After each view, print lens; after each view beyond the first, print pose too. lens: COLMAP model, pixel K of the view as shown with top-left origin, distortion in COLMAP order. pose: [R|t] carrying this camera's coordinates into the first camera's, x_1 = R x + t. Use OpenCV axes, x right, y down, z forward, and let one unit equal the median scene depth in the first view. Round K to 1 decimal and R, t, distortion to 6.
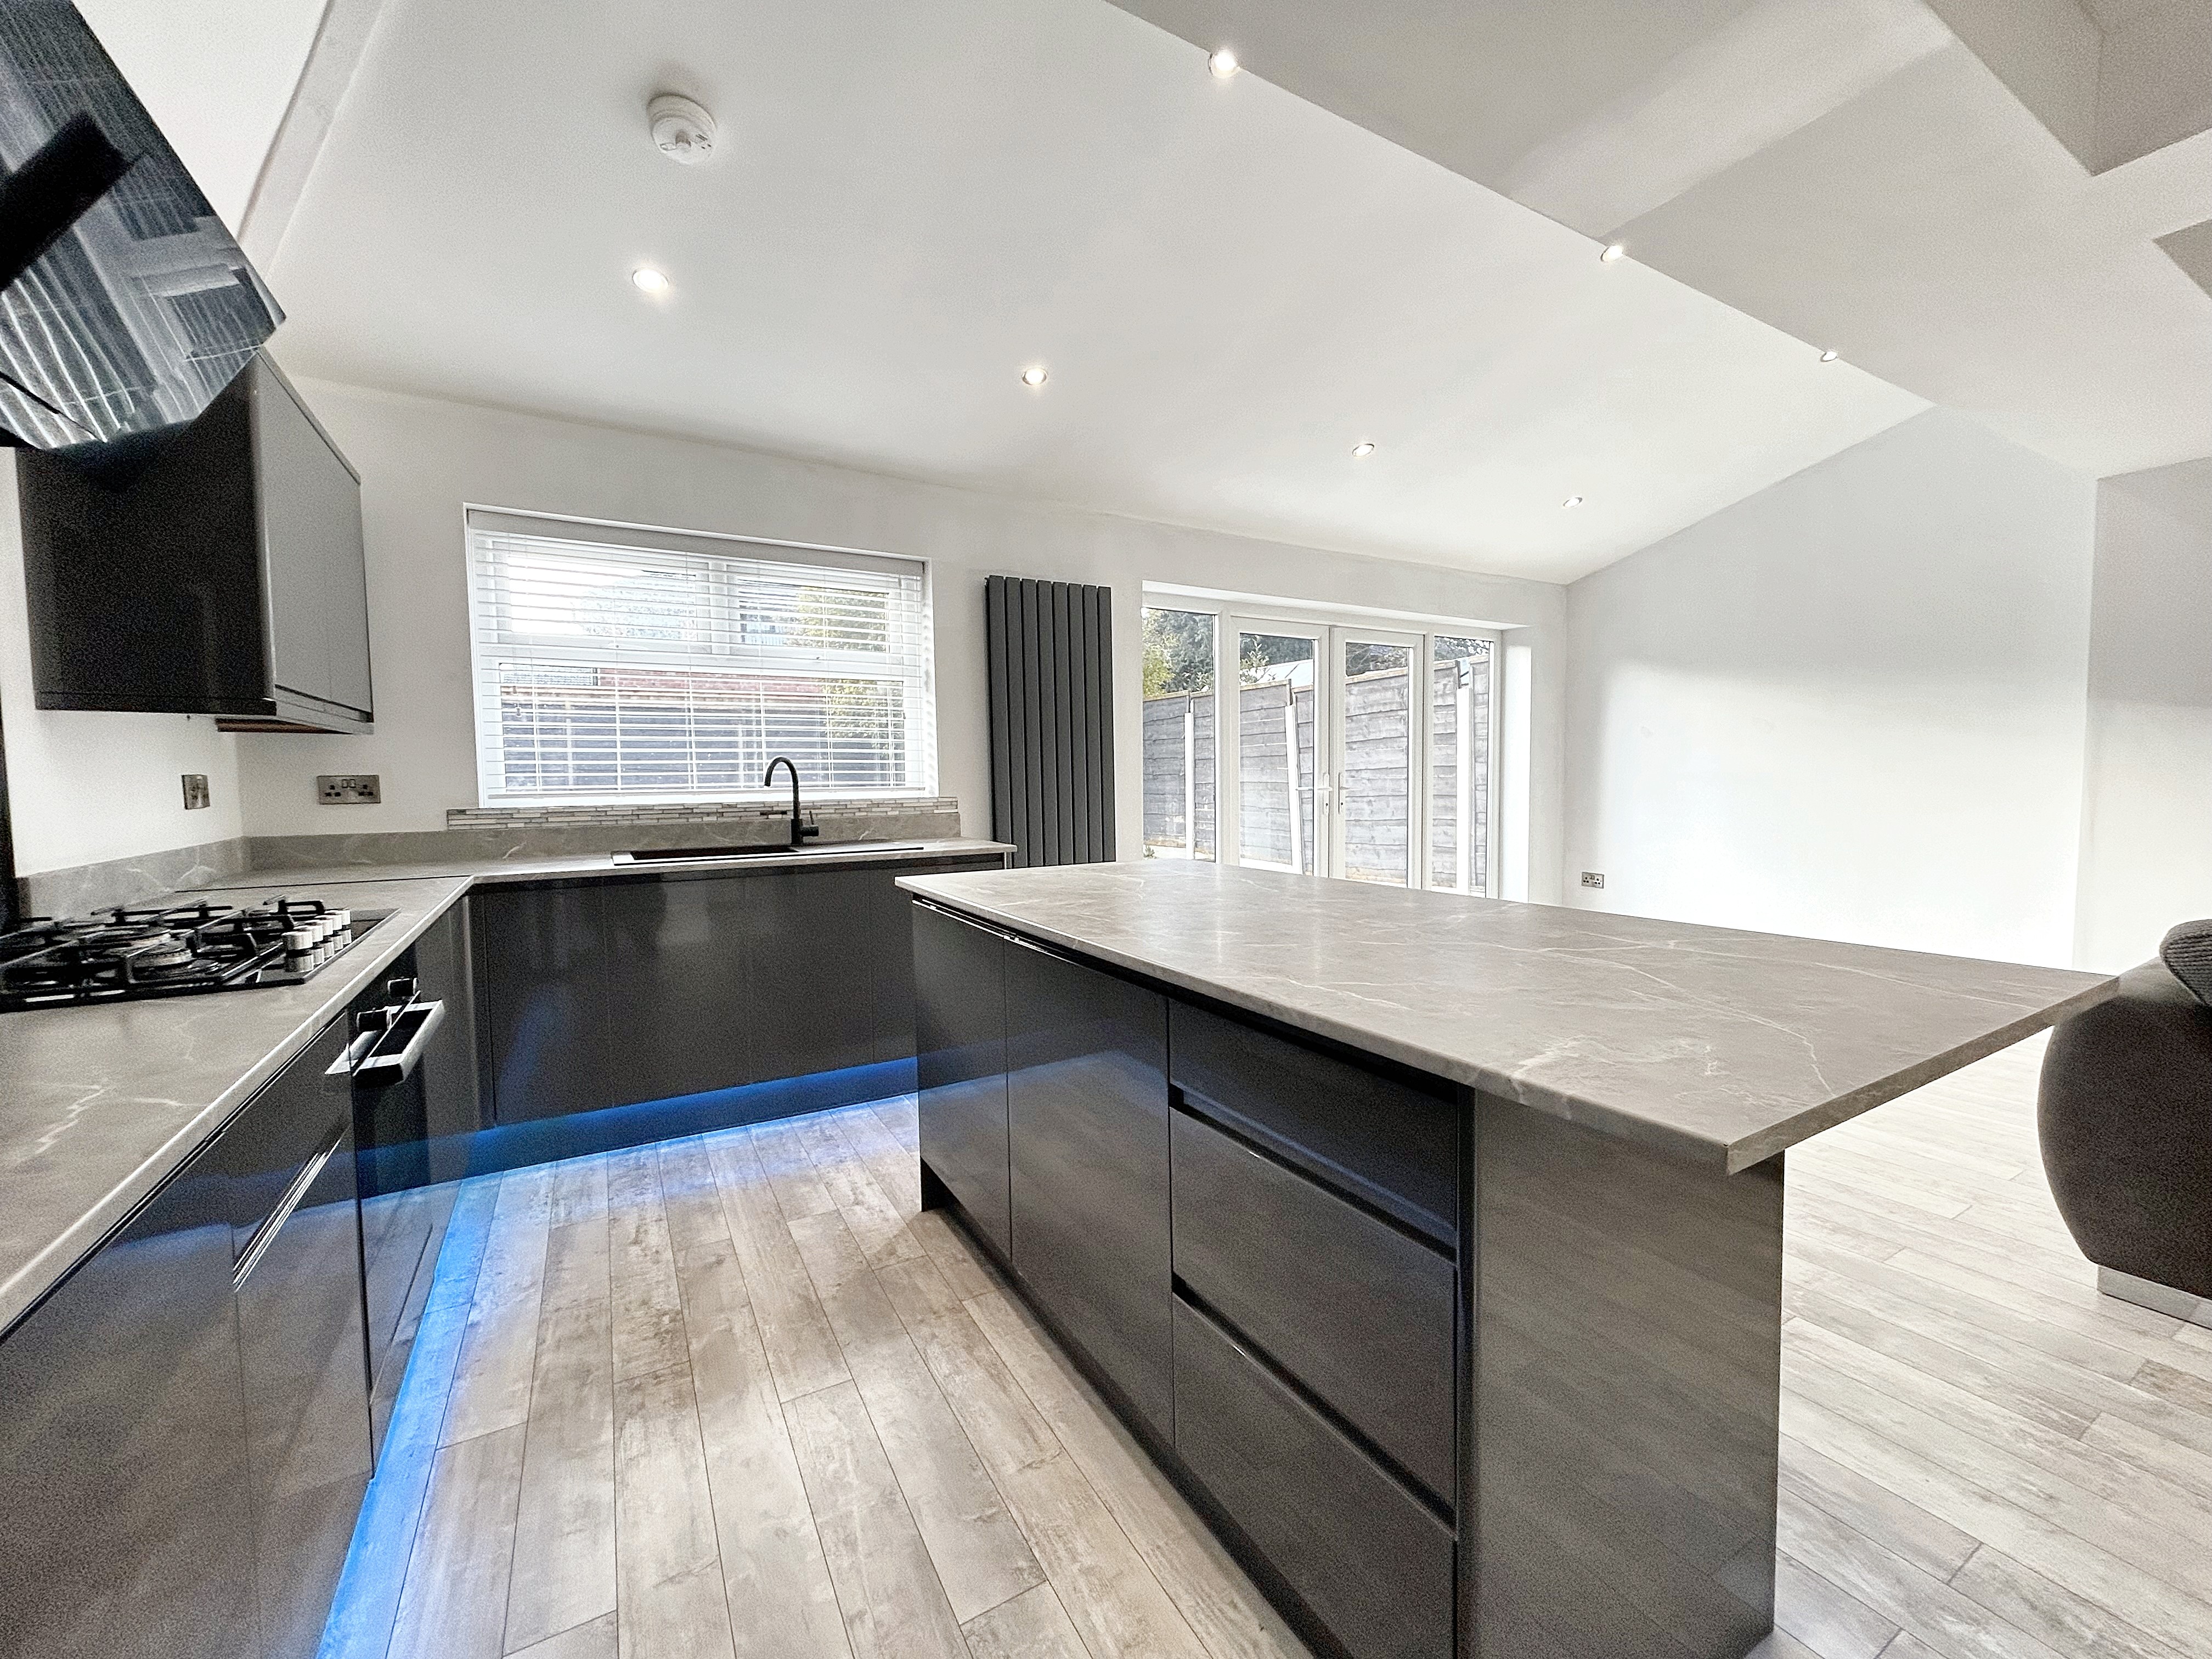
lens RADIAL K [[888.9, 0, 1108.8], [0, 888.9, 831.0], [0, 0, 1]] dist [-0.001821, -0.000078]
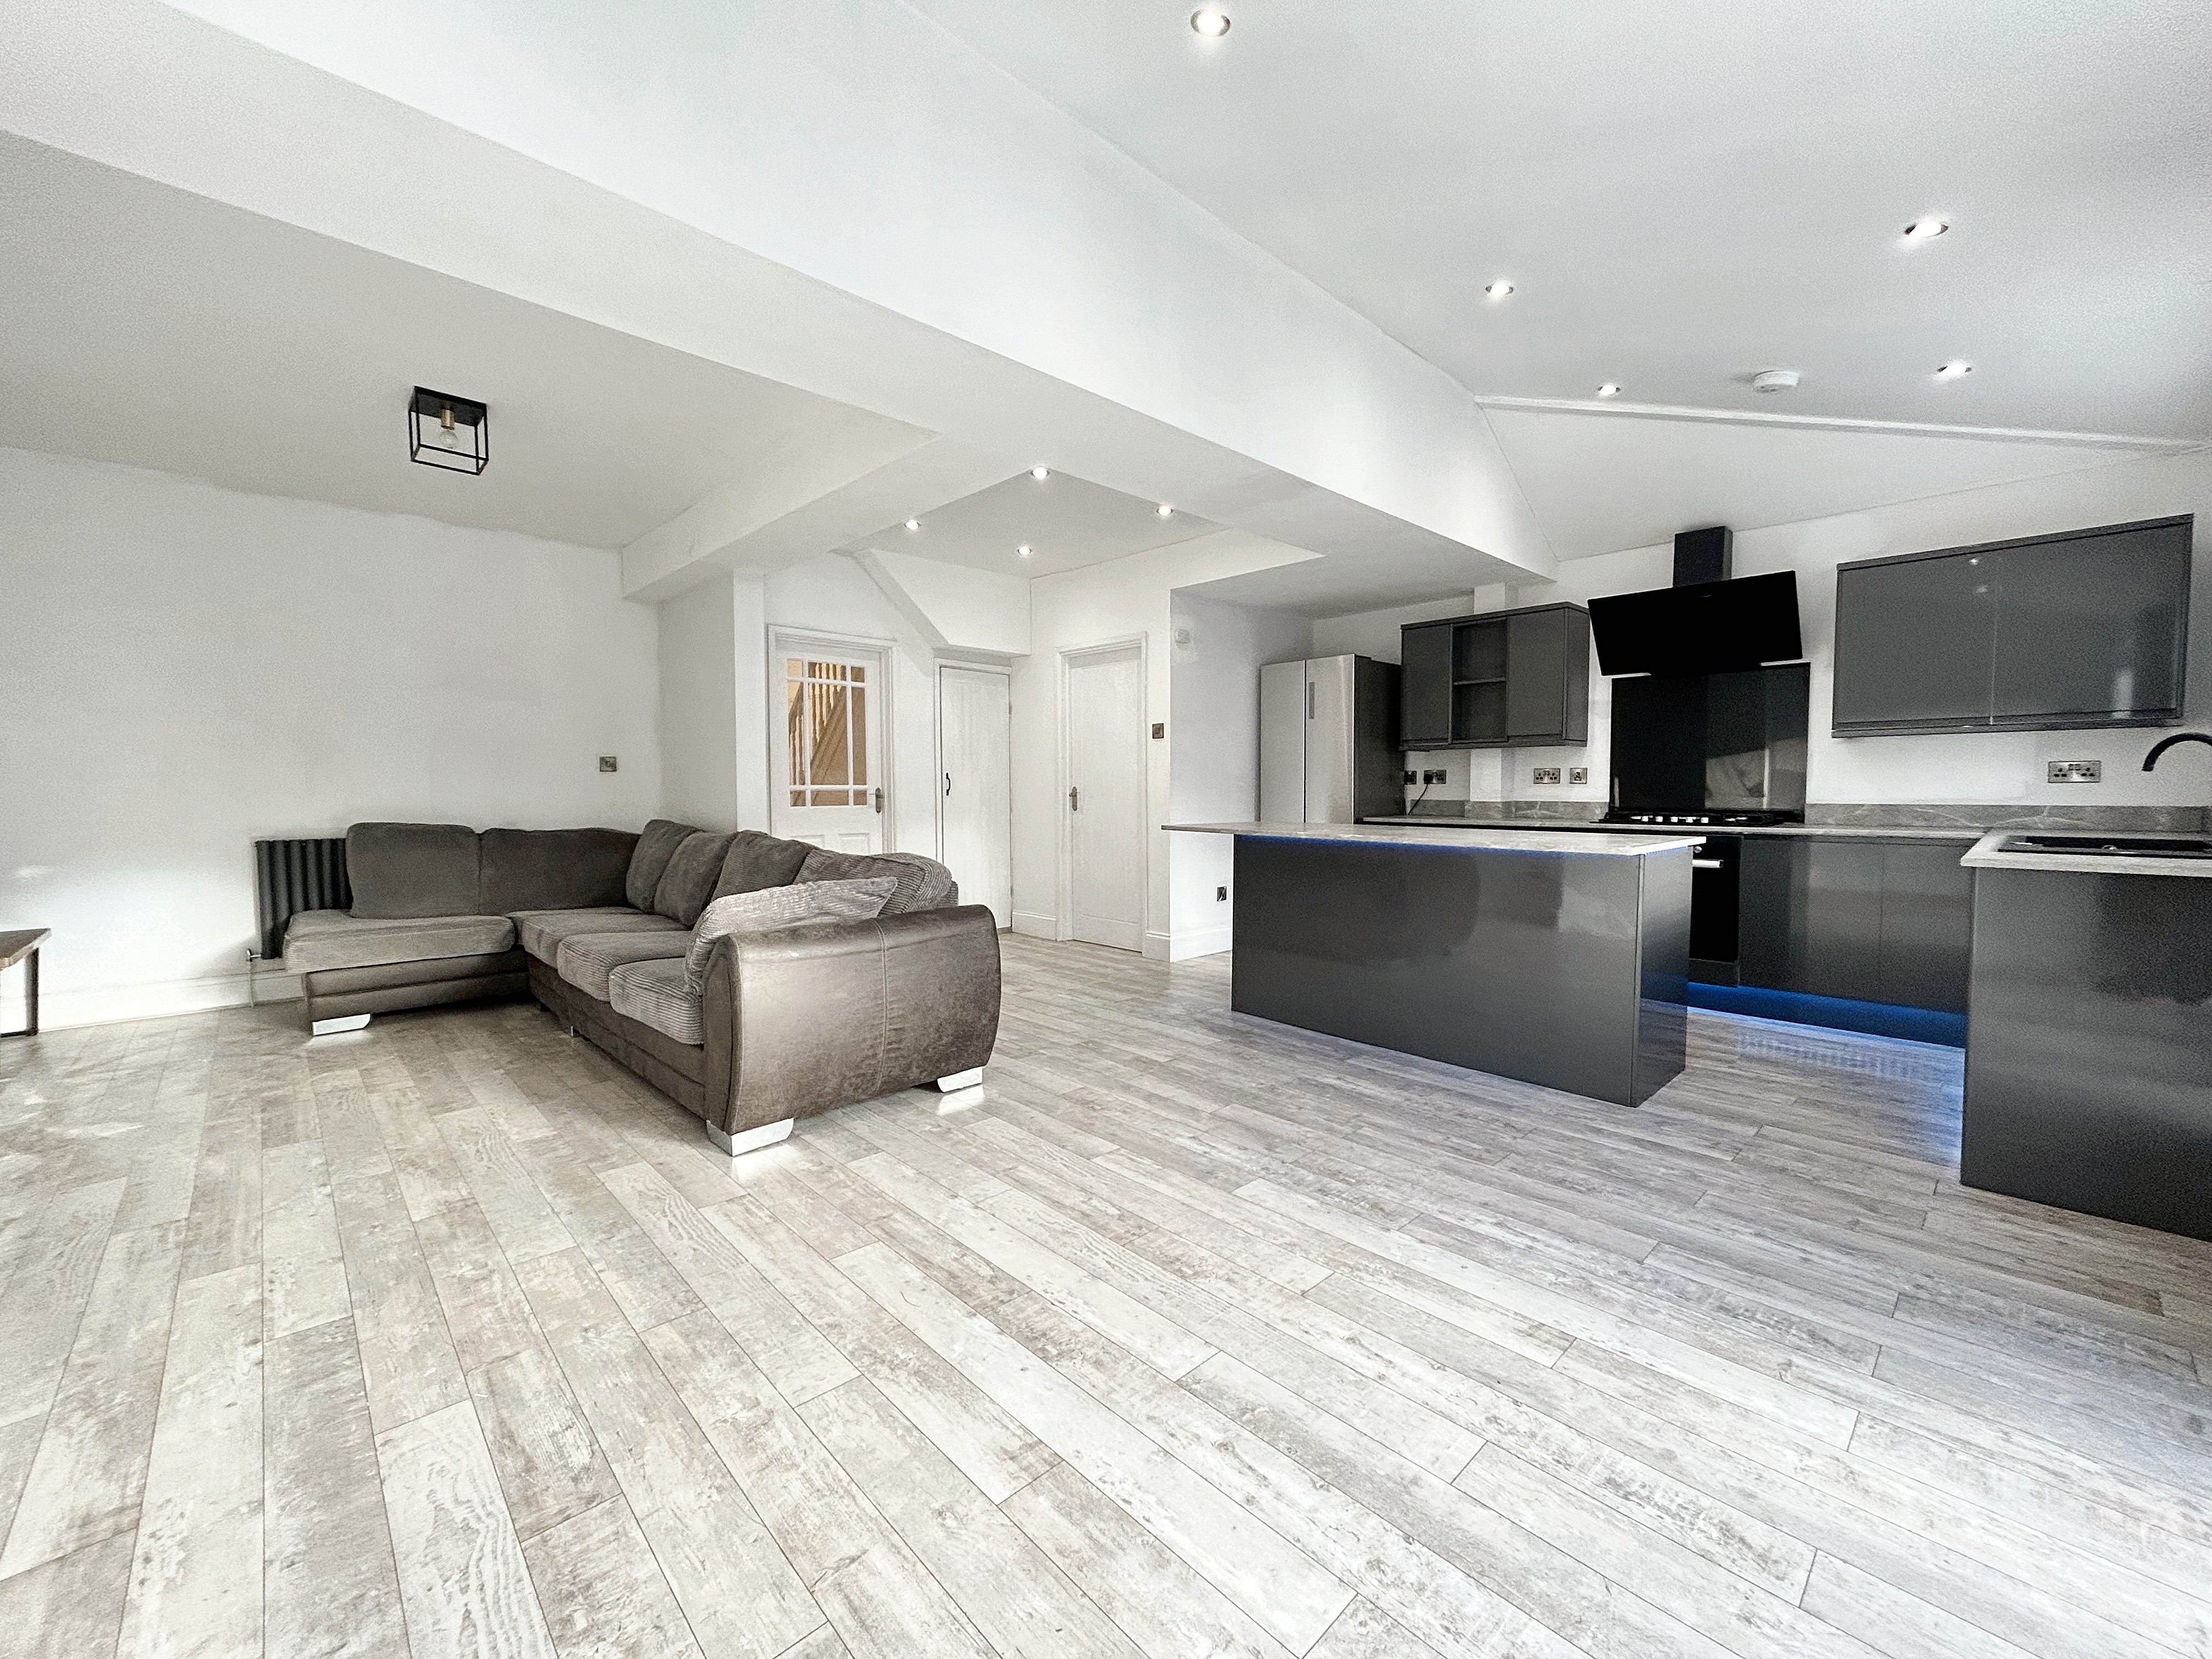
lens RADIAL K [[888.9, 0, 1108.2], [0, 888.9, 827.8], [0, 0, 1]] dist [-0.001821, -0.000078]
pose [[-0.971914, 0.025334, -0.233969, 0.709394], [-0.001464, 0.993519, 0.113660, -0.085054], [0.235332, 0.110811, -0.965577, 1.473637]]
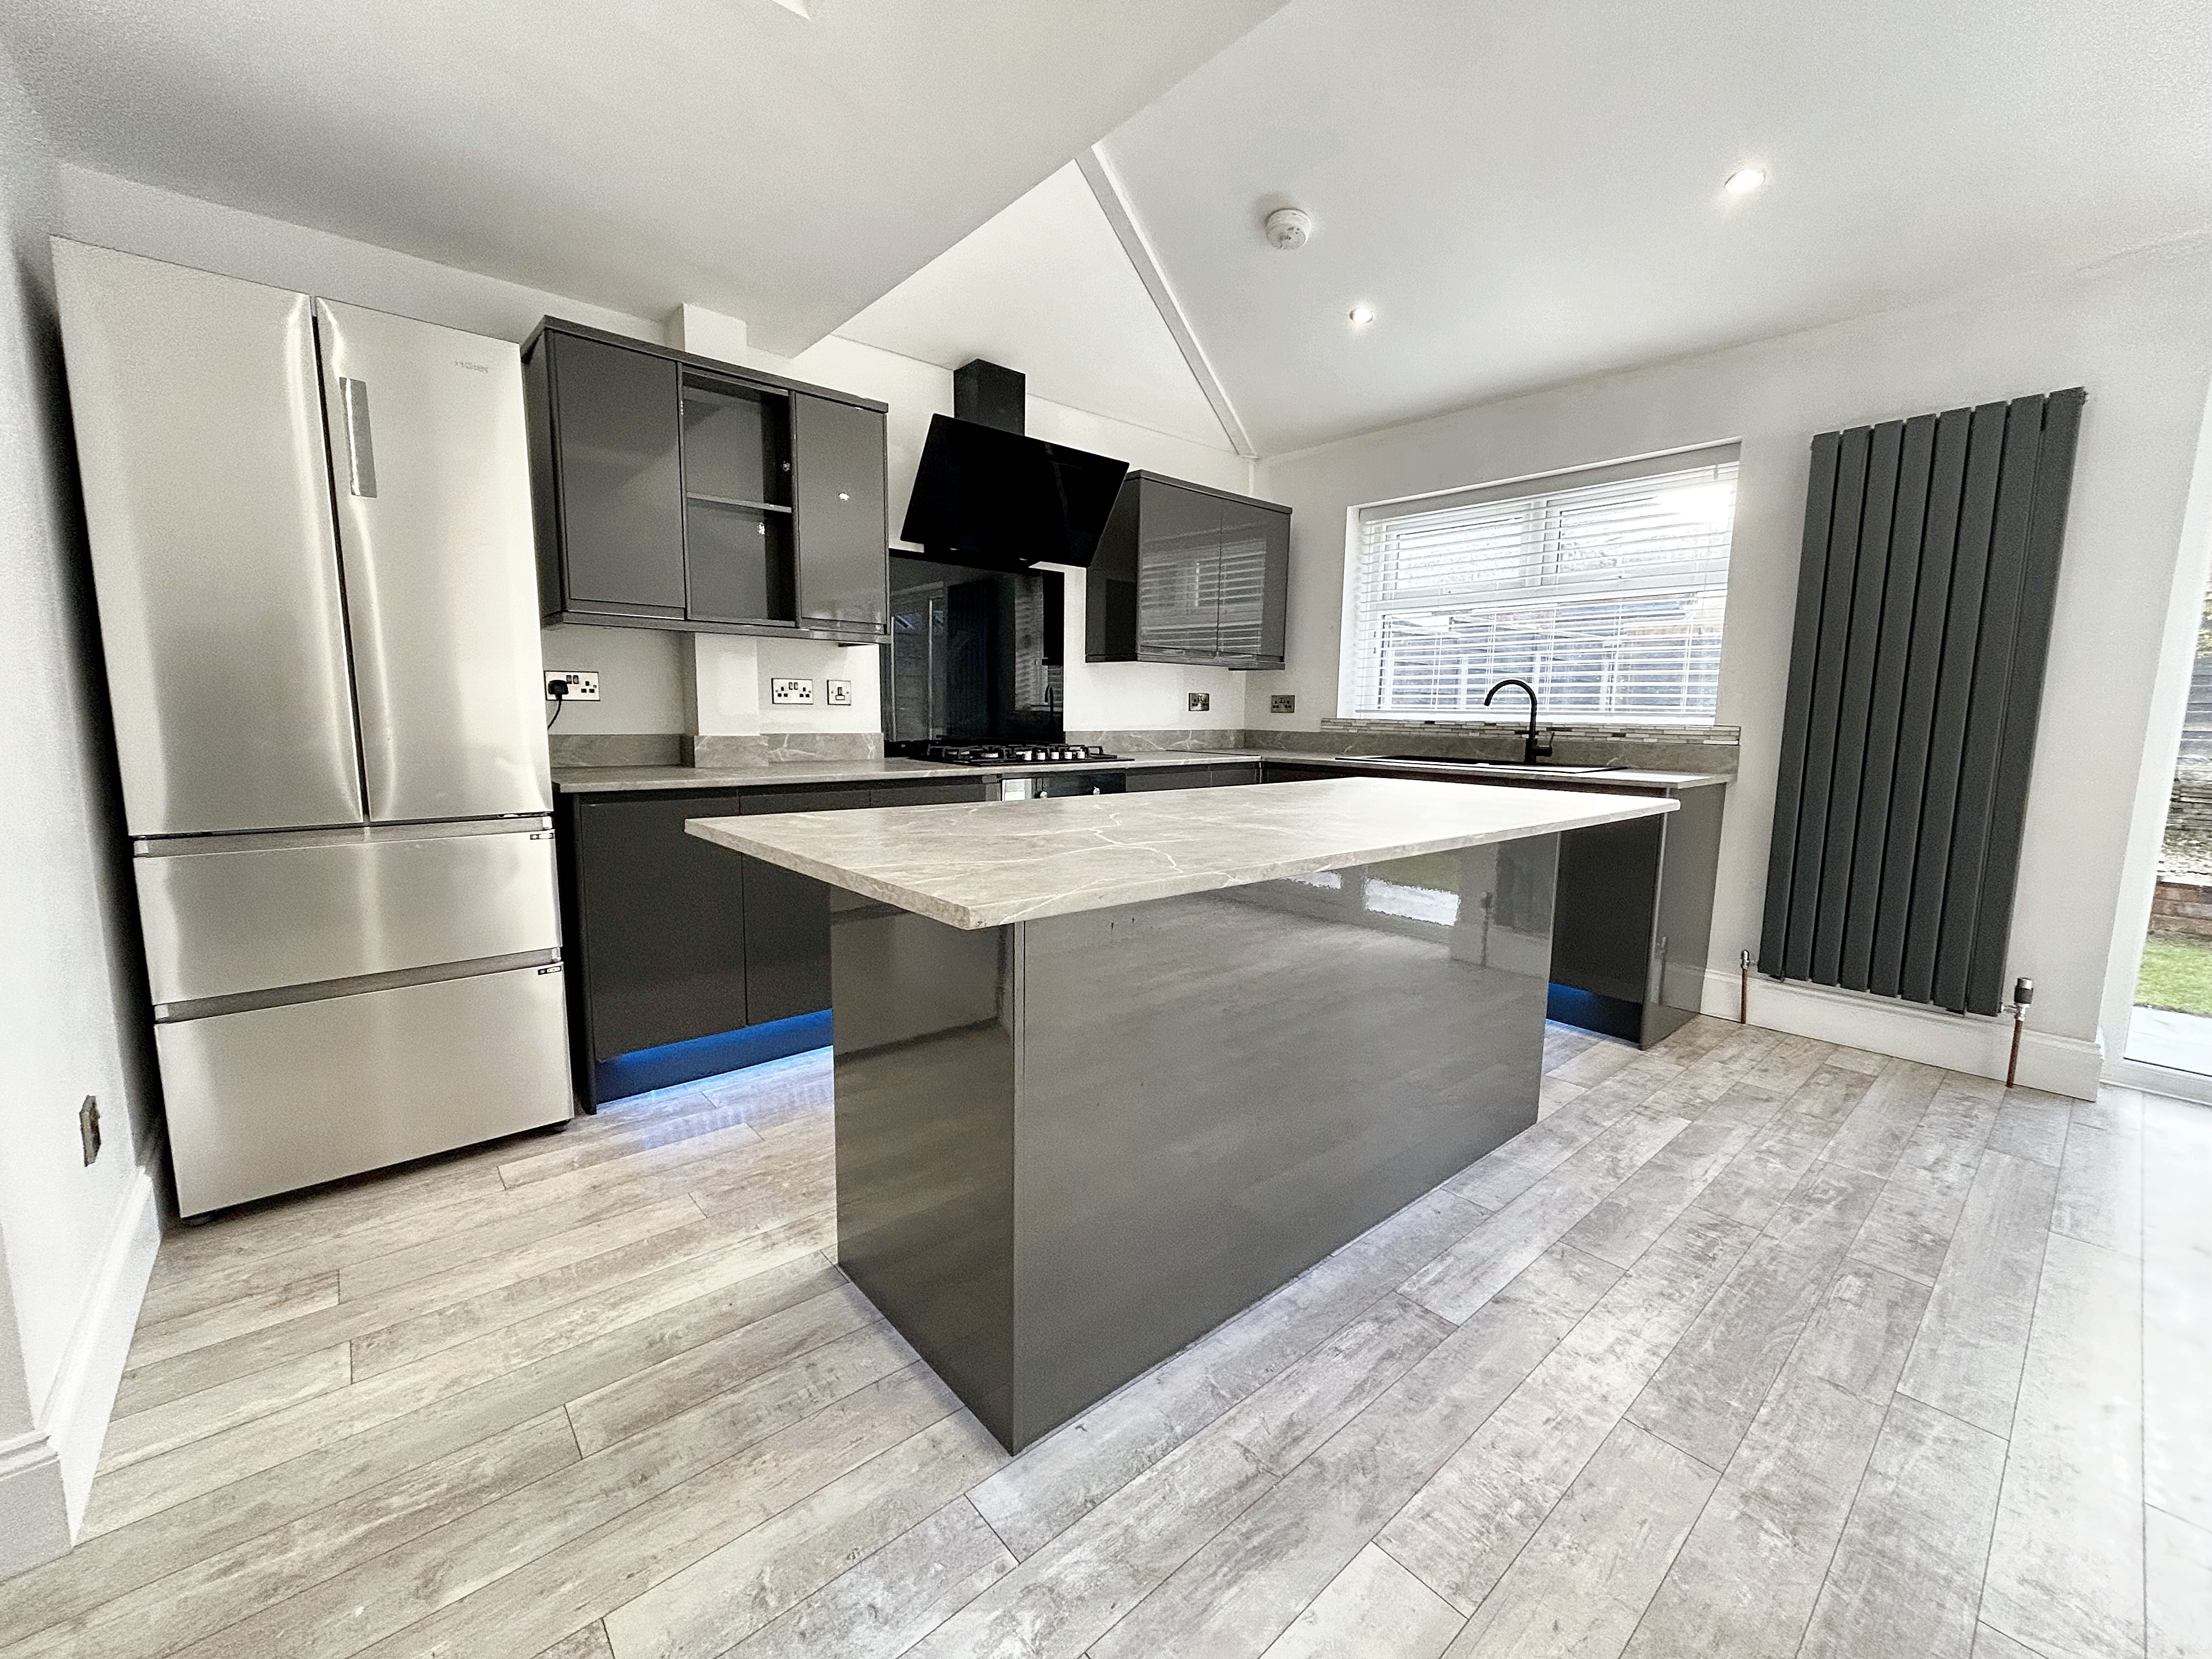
lens RADIAL K [[888.9, 0, 1107.4], [0, 888.9, 829.2], [0, 0, 1]] dist [-0.001821, -0.000078]
pose [[0.191251, 0.144591, -0.970833, 0.592504], [-0.080107, 0.988090, 0.131380, -0.005880], [0.978267, 0.052644, 0.200556, 0.292850]]
